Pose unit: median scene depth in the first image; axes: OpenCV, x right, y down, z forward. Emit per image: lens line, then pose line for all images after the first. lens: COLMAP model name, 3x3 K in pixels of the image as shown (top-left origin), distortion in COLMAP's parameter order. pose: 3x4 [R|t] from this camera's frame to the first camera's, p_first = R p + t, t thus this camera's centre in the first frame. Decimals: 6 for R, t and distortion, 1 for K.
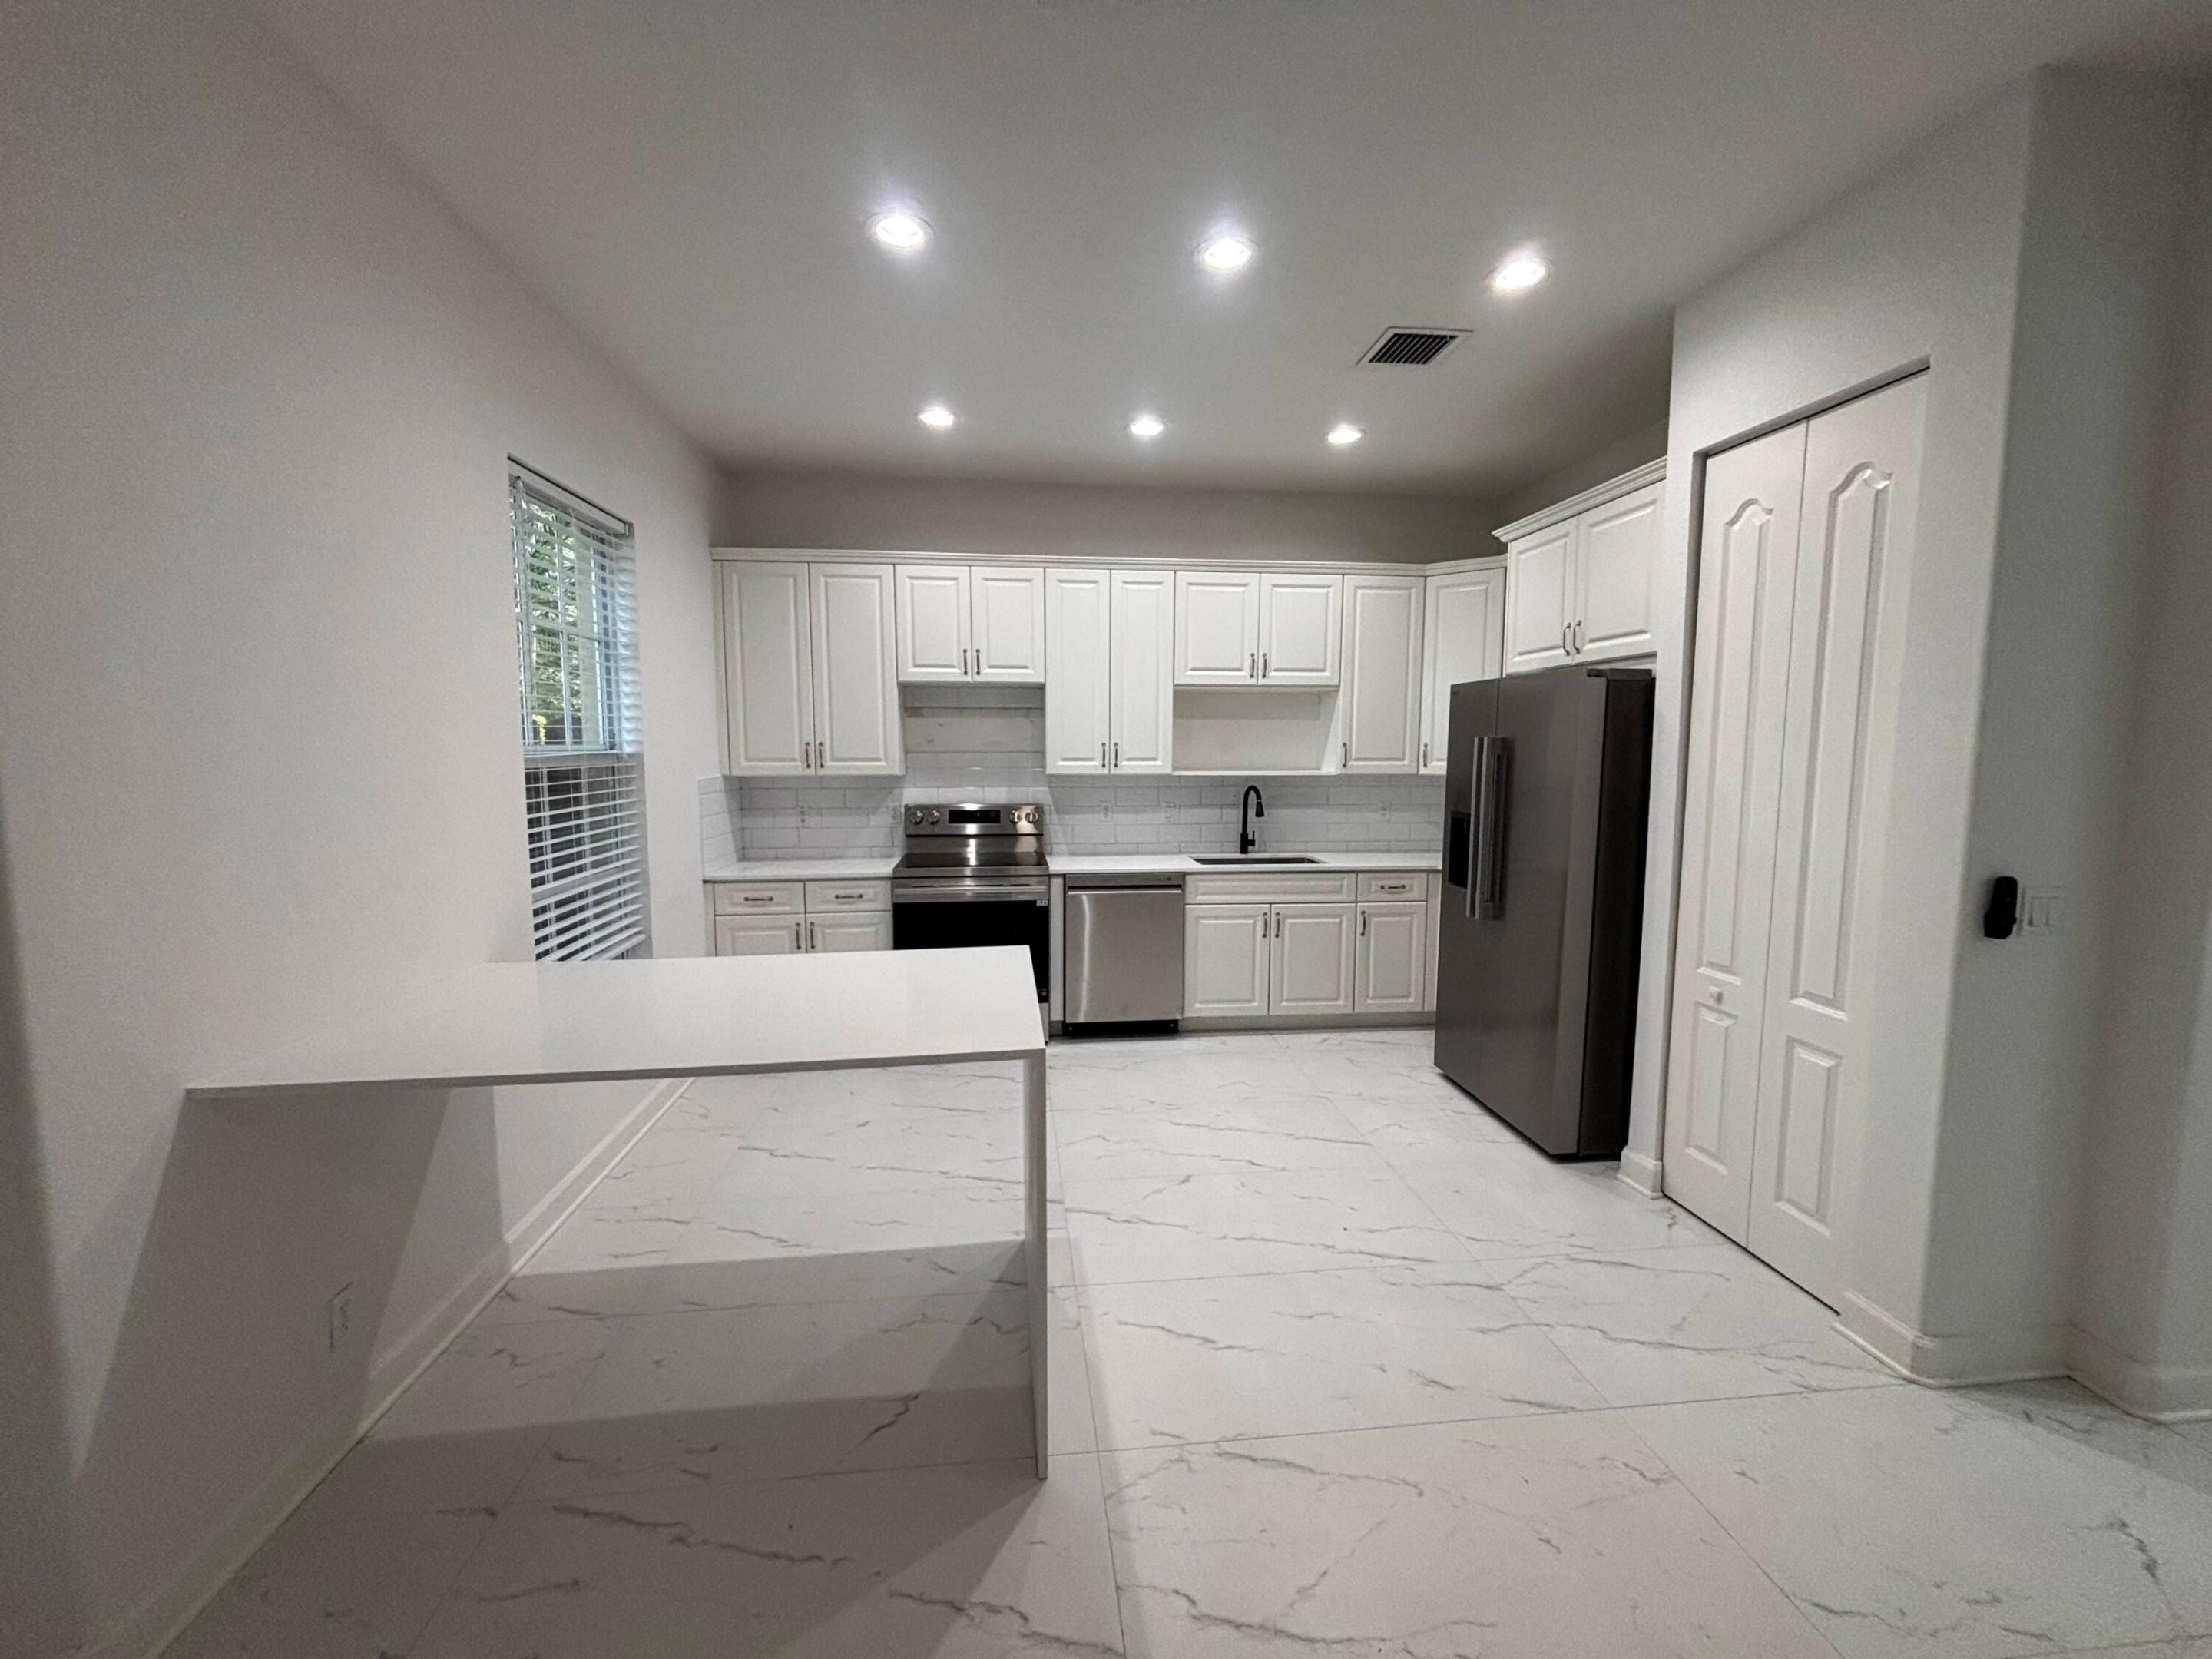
lens RADIAL K [[891.9, 0, 1097.0], [0, 891.9, 831.5], [0, 0, 1]] dist [0.000594, 0.000092]
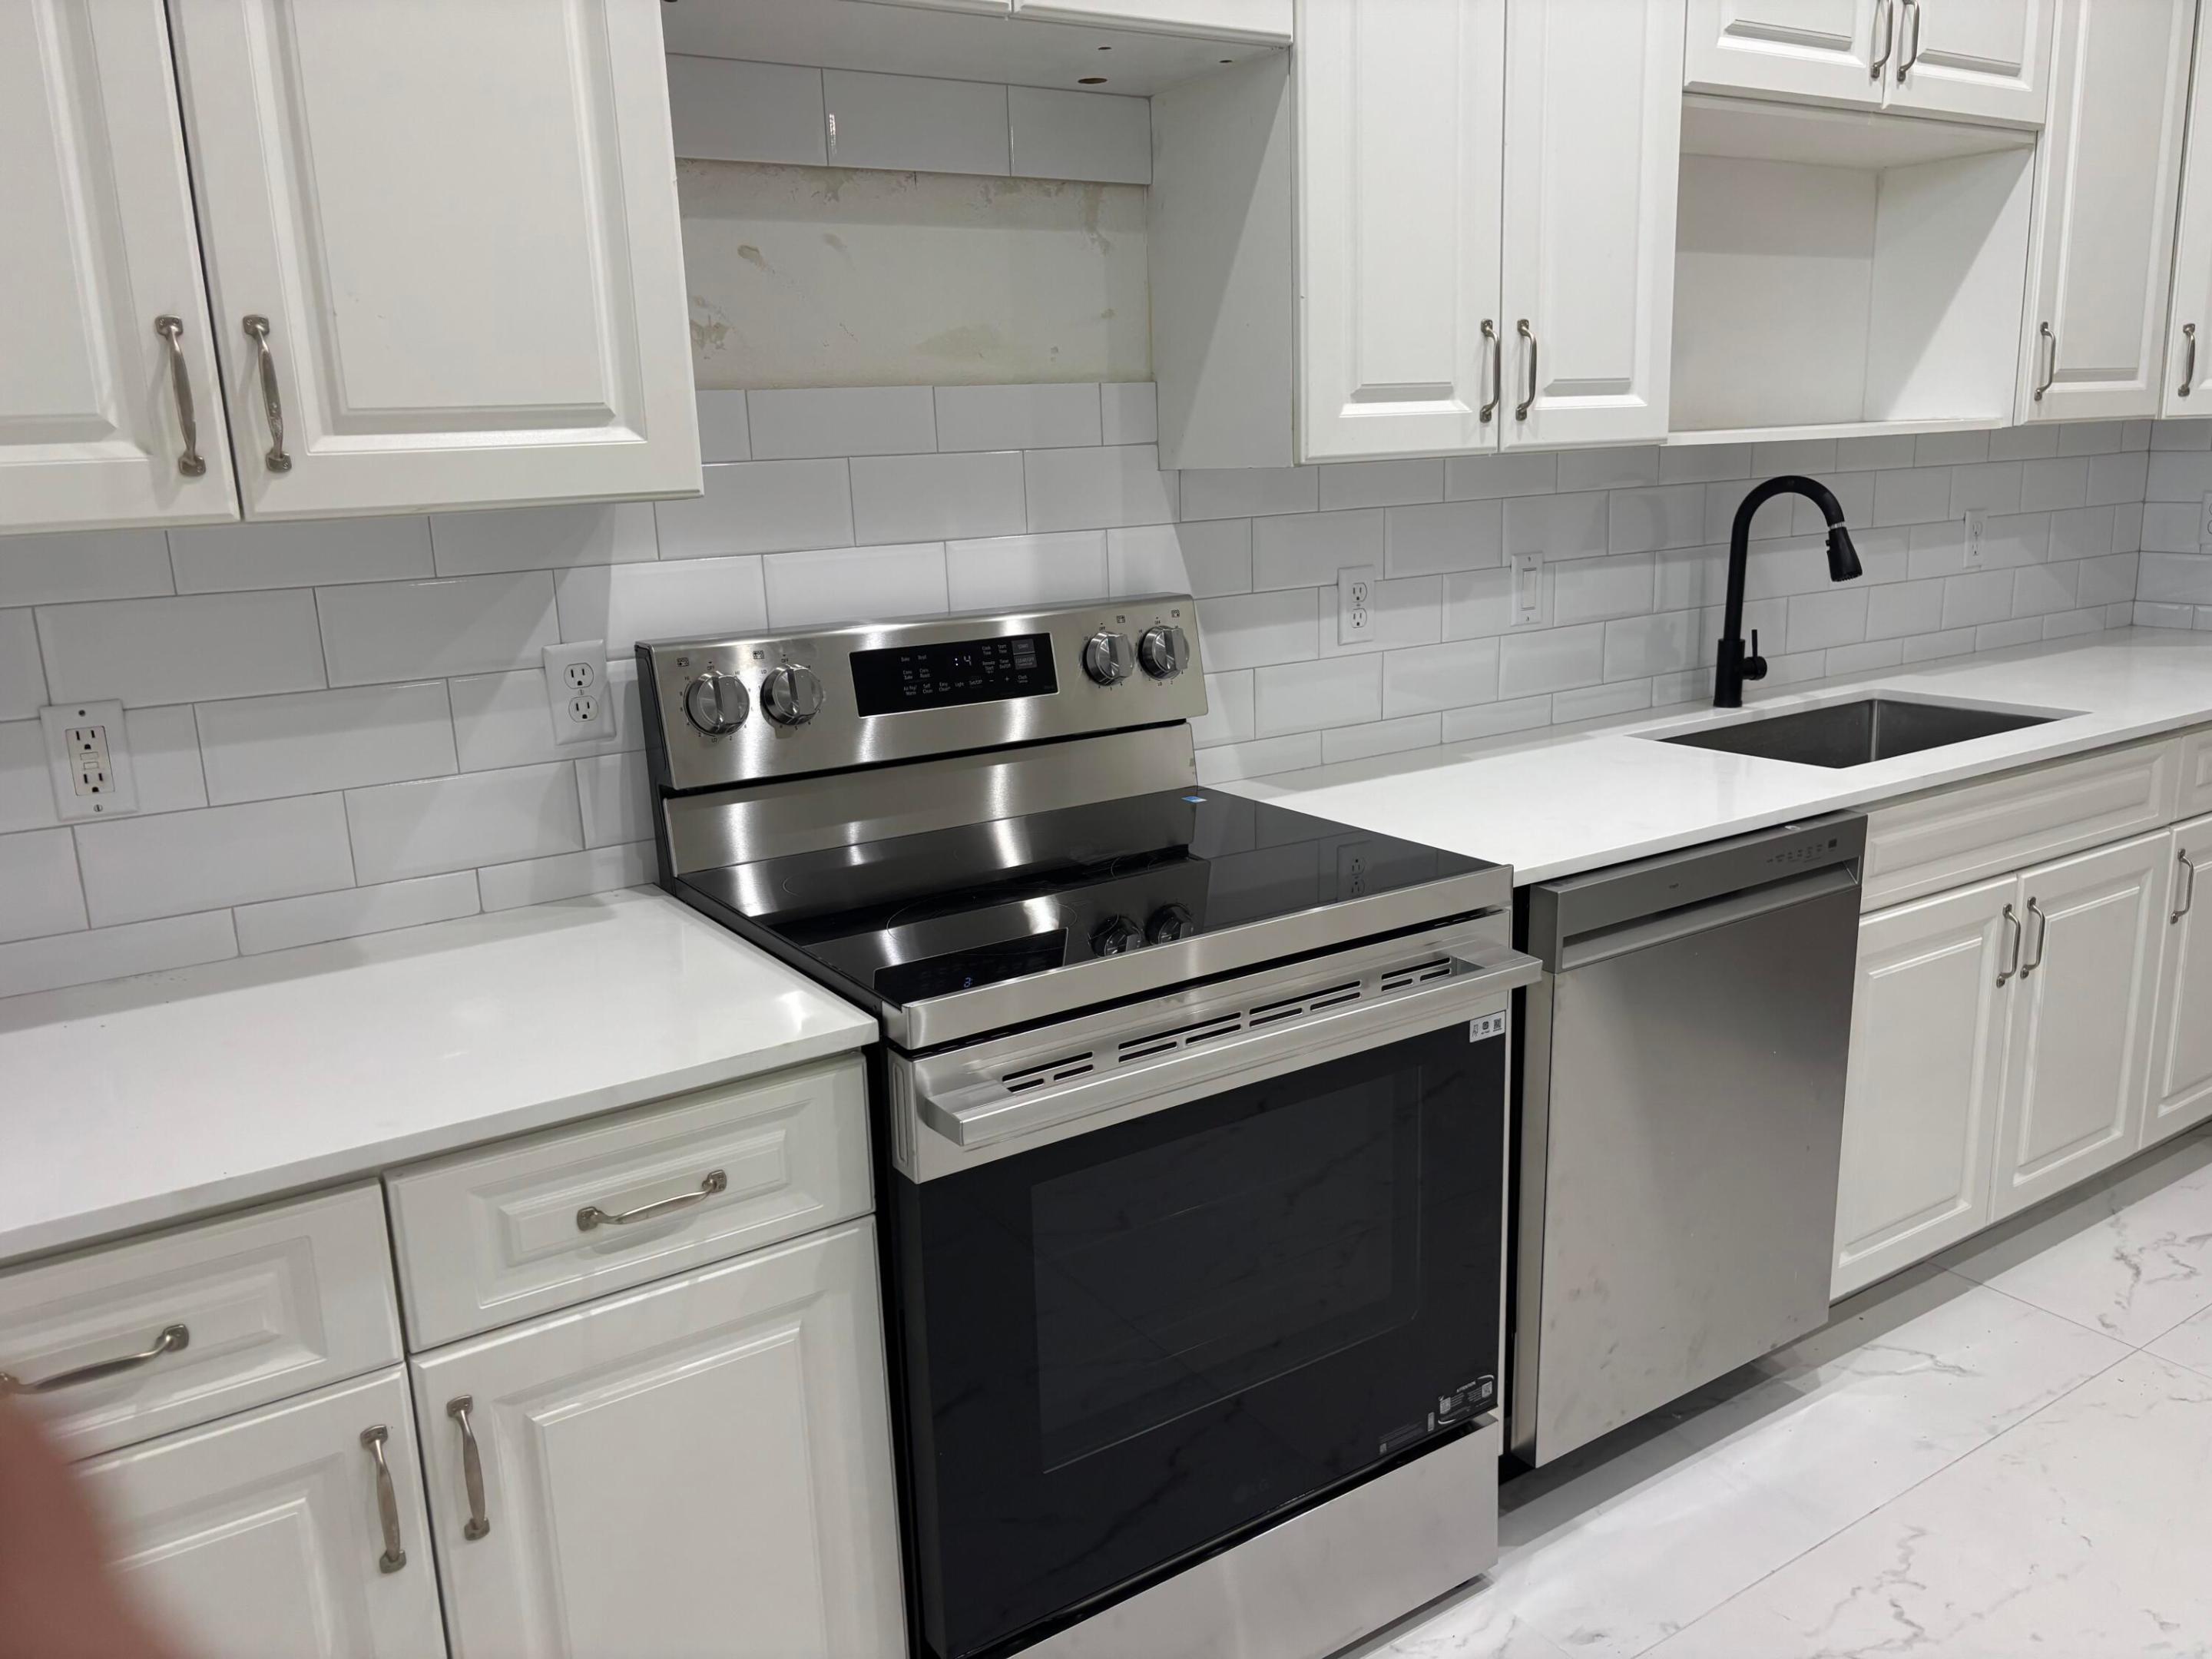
lens RADIAL K [[1686.5, 0, 1098.0], [0, 1686.5, 828.9], [0, 0, 1]] dist [0.018453, -0.003867]
pose [[0.887465, -0.137476, 0.439894, -0.320502], [0.082240, 0.986394, 0.142353, -0.037525], [-0.453478, -0.090157, 0.886696, 0.637554]]
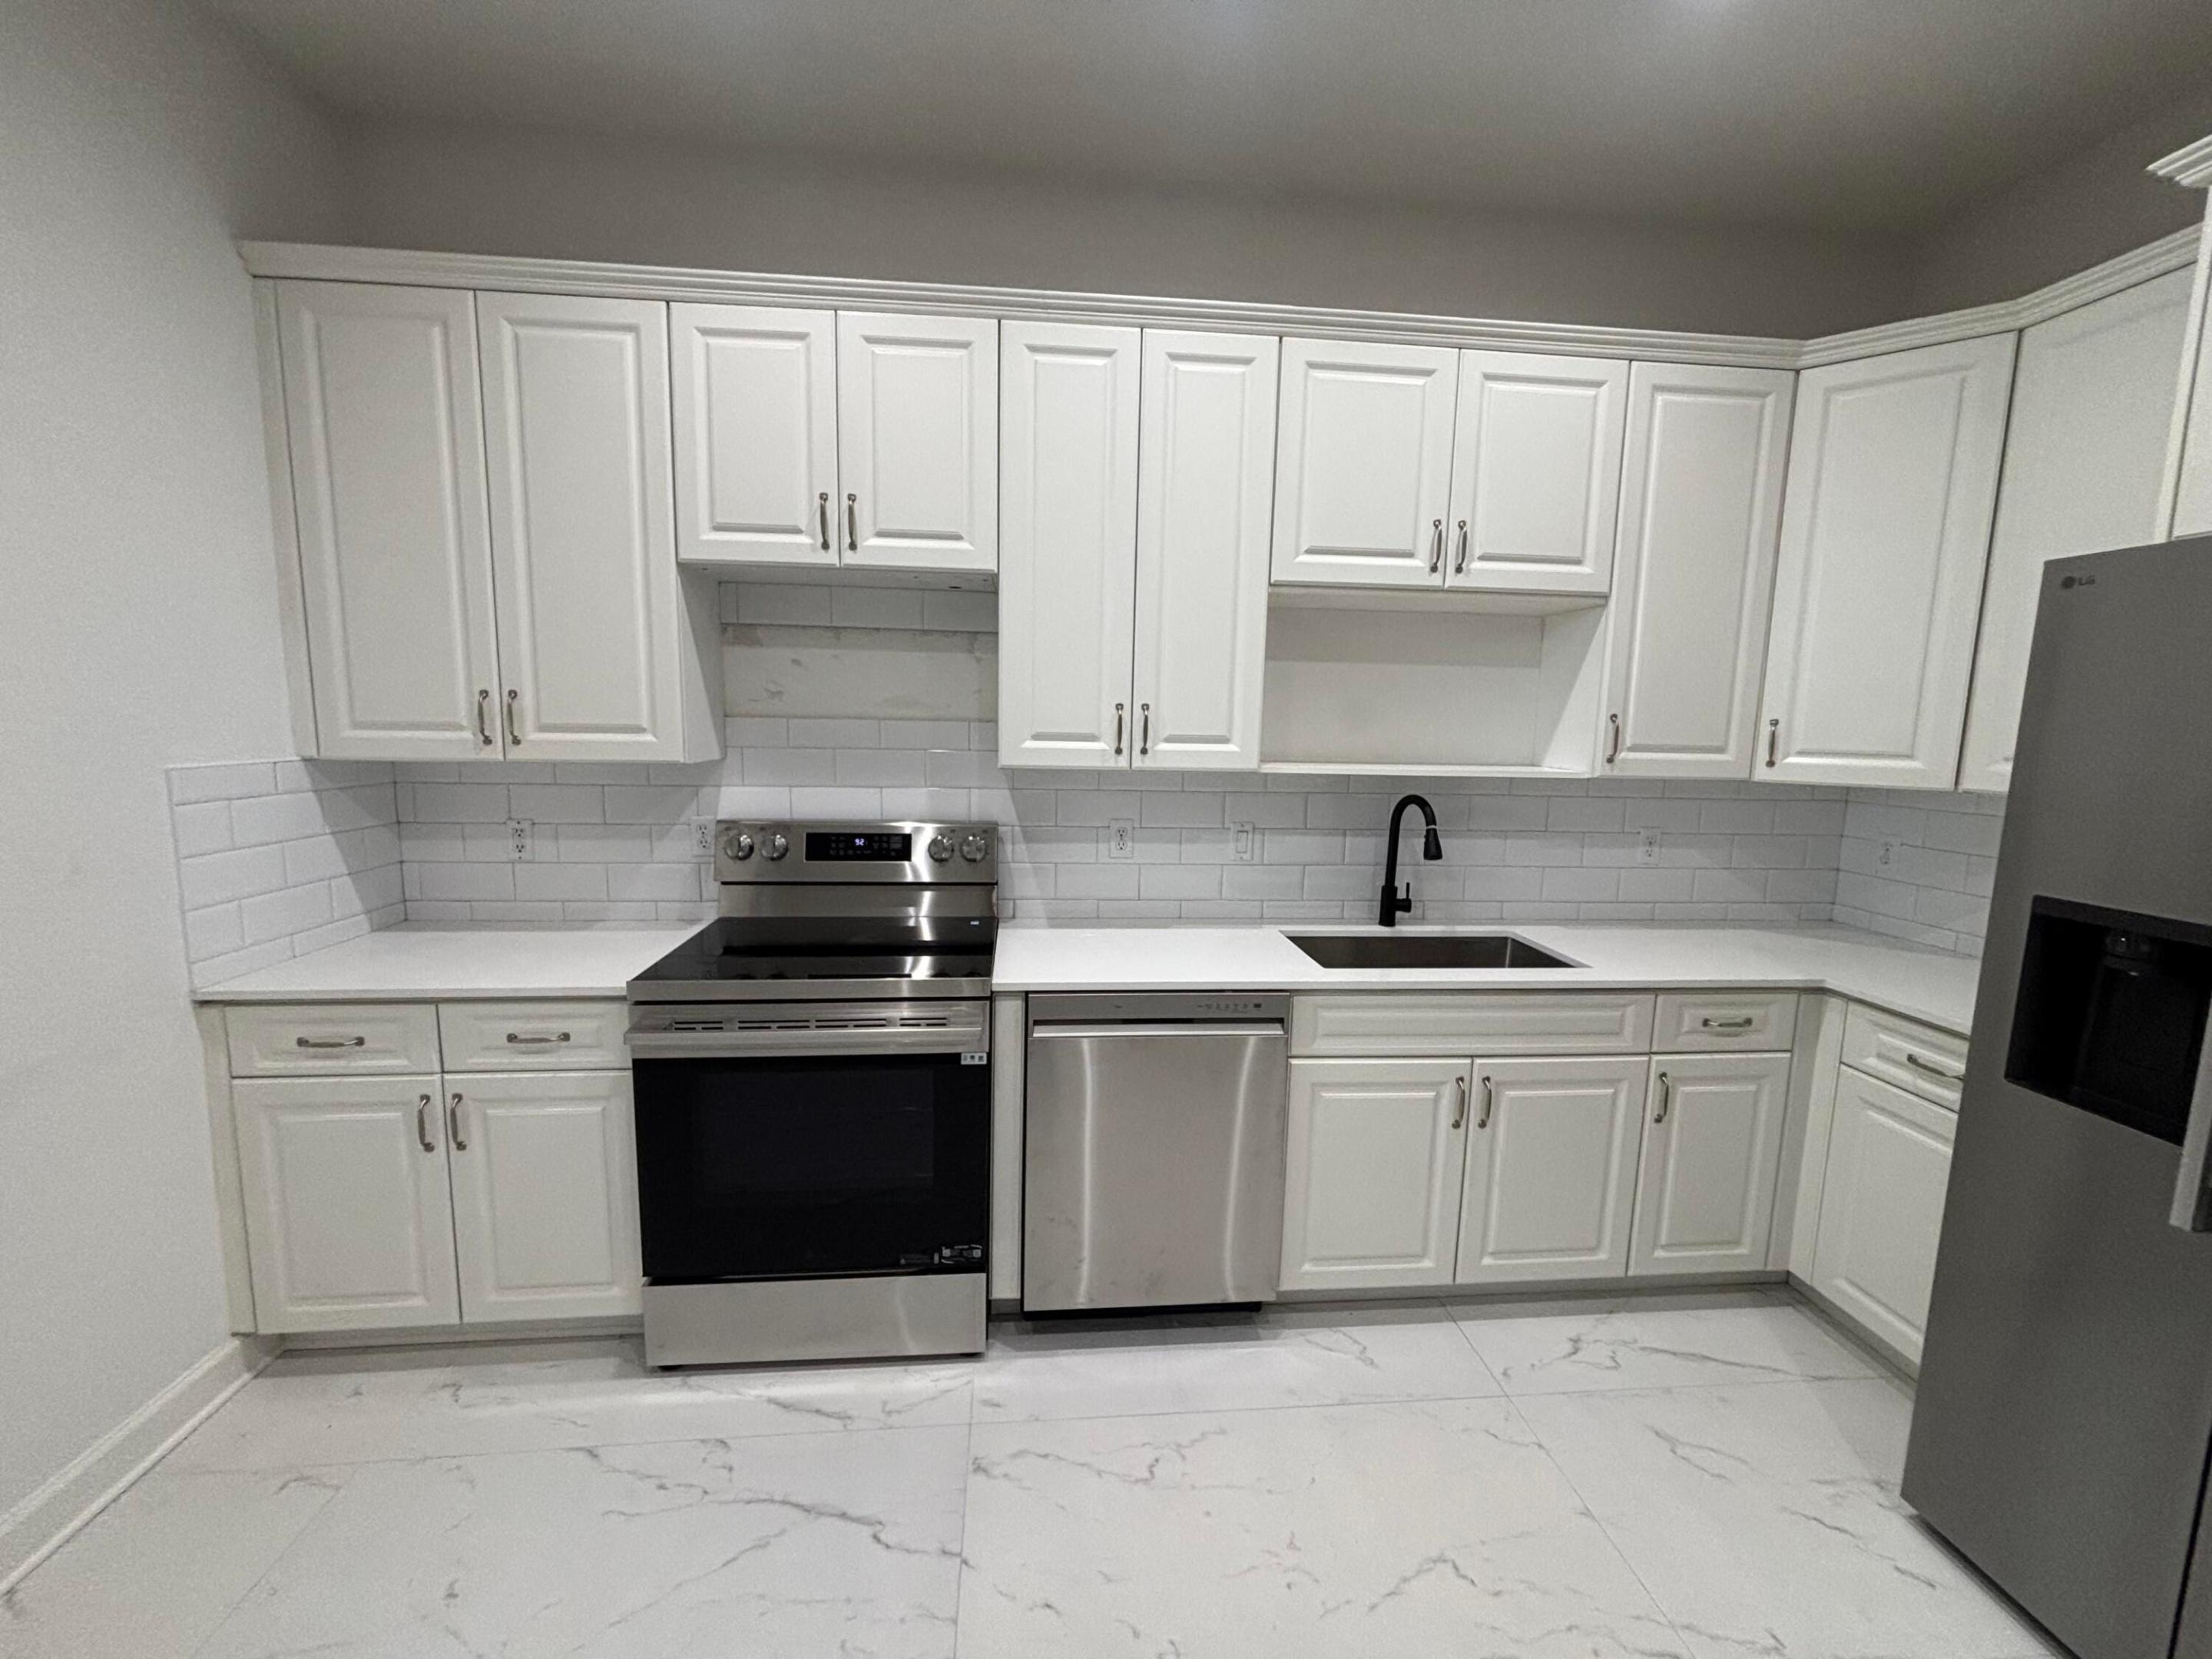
lens RADIAL K [[891.9, 0, 1105.7], [0, 891.9, 827.9], [0, 0, 1]] dist [0.000594, 0.000092]
pose [[0.999751, 0.020529, -0.008746, 0.005509], [-0.020261, 0.999353, 0.029718, -0.047995], [0.009351, -0.029534, 0.999520, 0.532848]]
